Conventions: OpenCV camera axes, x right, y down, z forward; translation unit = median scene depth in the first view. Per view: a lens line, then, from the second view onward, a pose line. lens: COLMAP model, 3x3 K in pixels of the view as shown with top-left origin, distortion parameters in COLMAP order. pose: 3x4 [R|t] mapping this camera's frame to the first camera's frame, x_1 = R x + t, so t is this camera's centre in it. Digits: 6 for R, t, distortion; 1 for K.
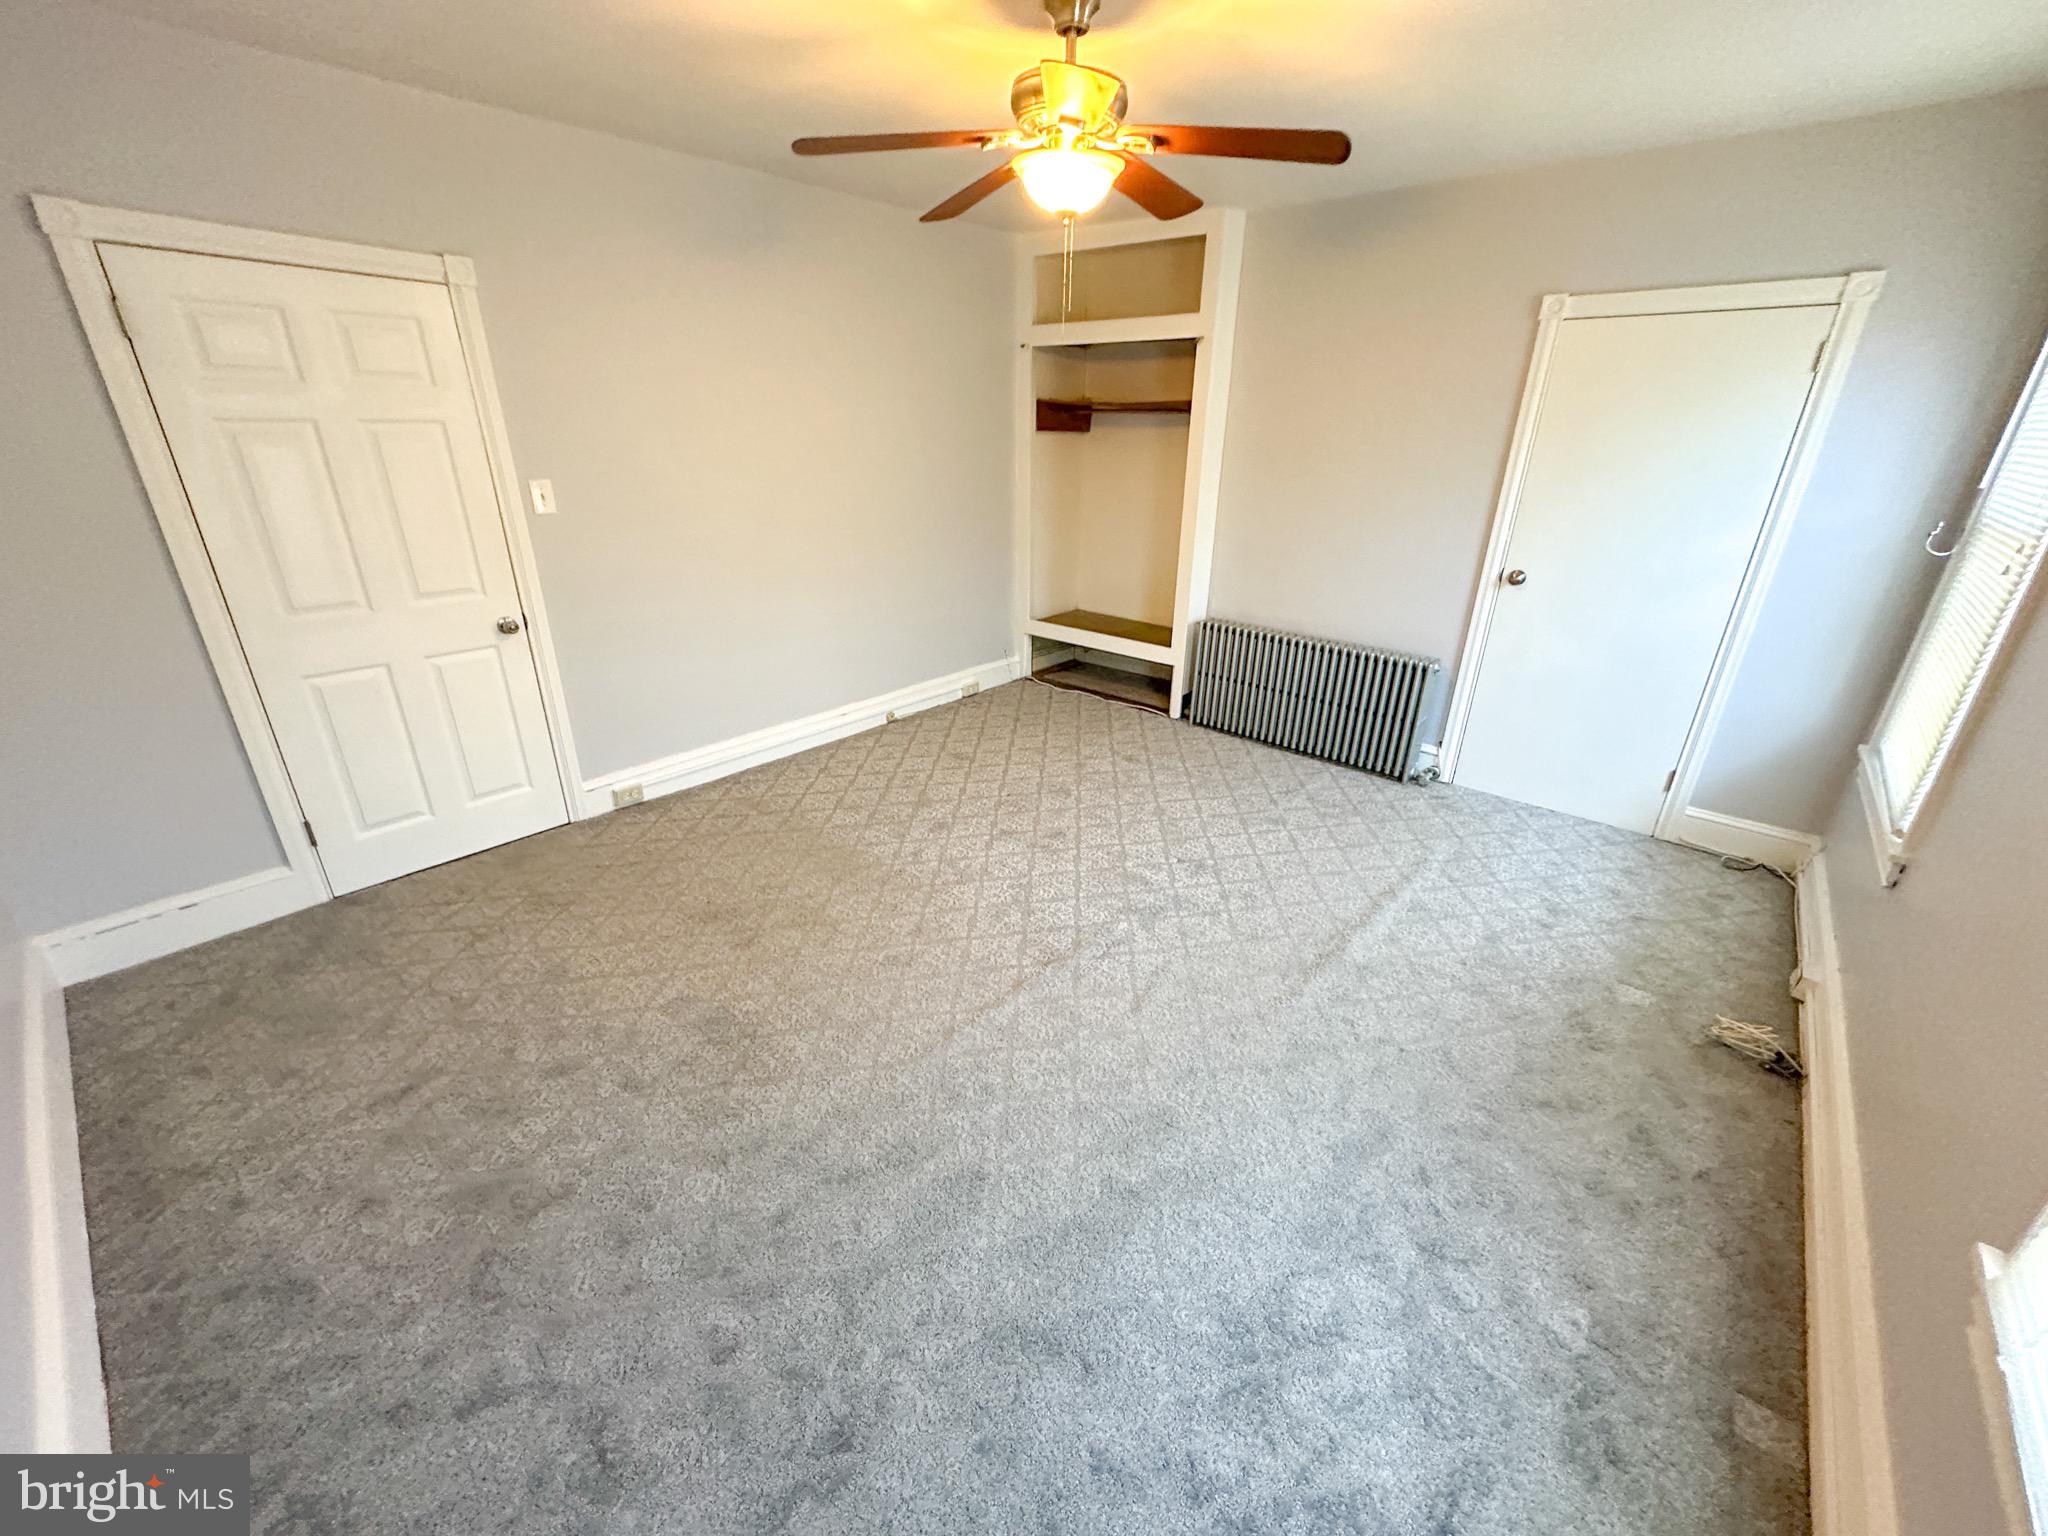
lens RADIAL K [[812.2, 0, 1024.1], [0, 812.2, 763.3], [0, 0, 1]] dist [-0.000855, 0.000202]
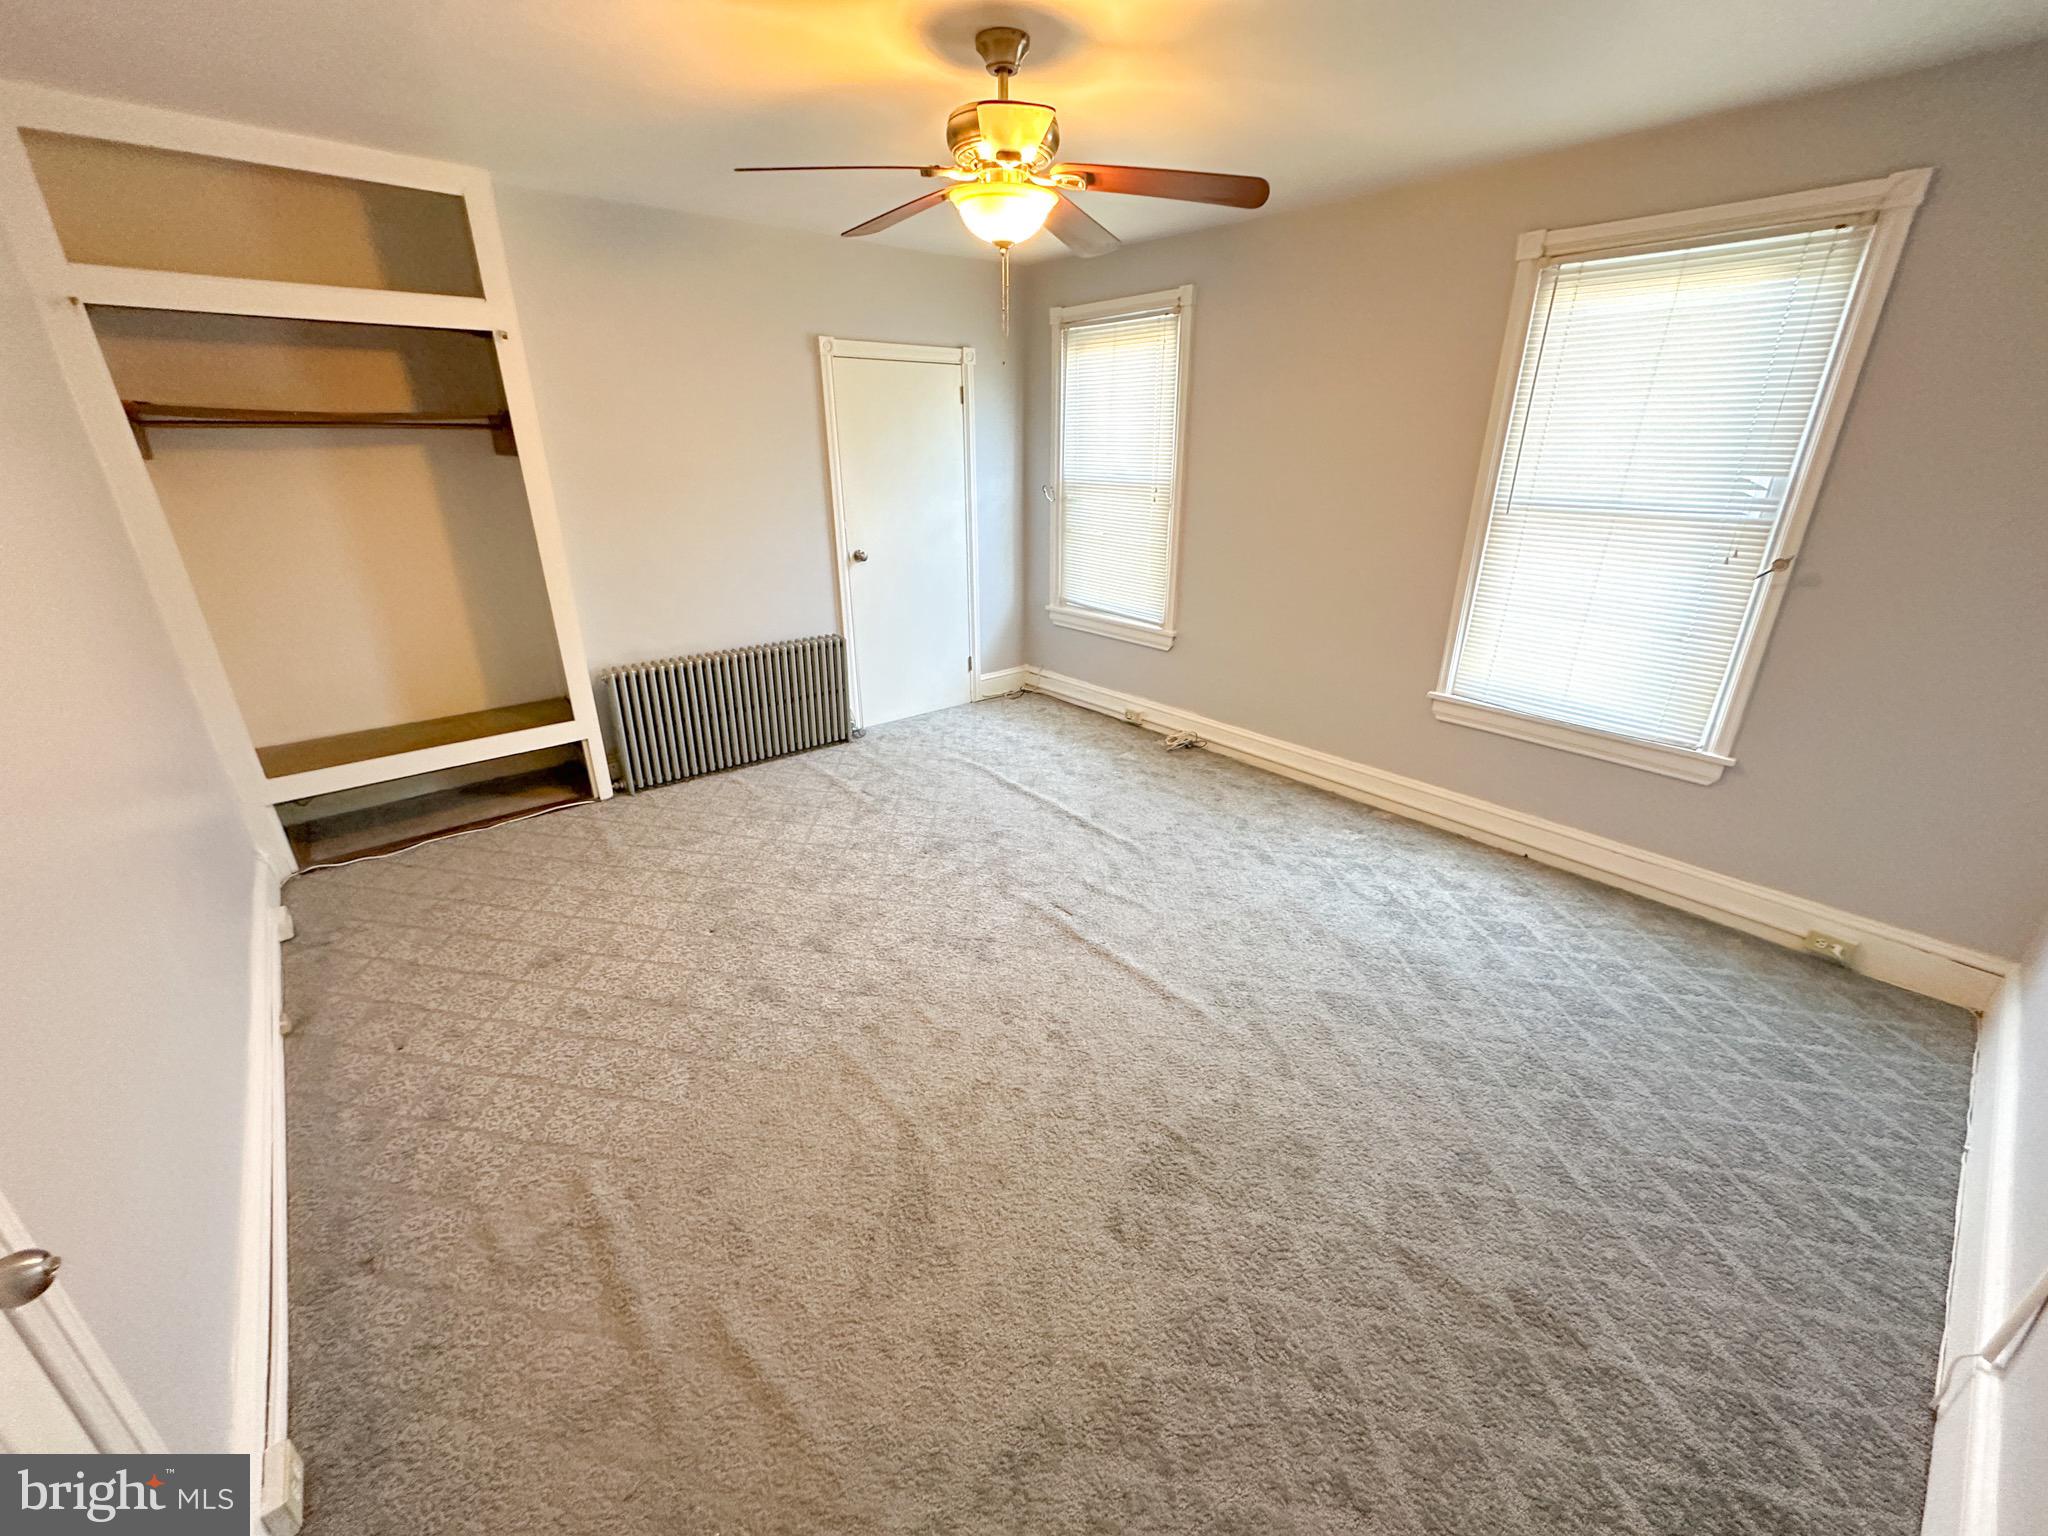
lens RADIAL K [[812.2, 0, 1024.1], [0, 812.2, 763.6], [0, 0, 1]] dist [-0.000855, 0.000202]
pose [[0.156168, -0.381532, 0.911068, -0.612546], [0.385639, 0.872730, 0.299374, -0.215131], [-0.909337, 0.304590, 0.283426, 0.477015]]
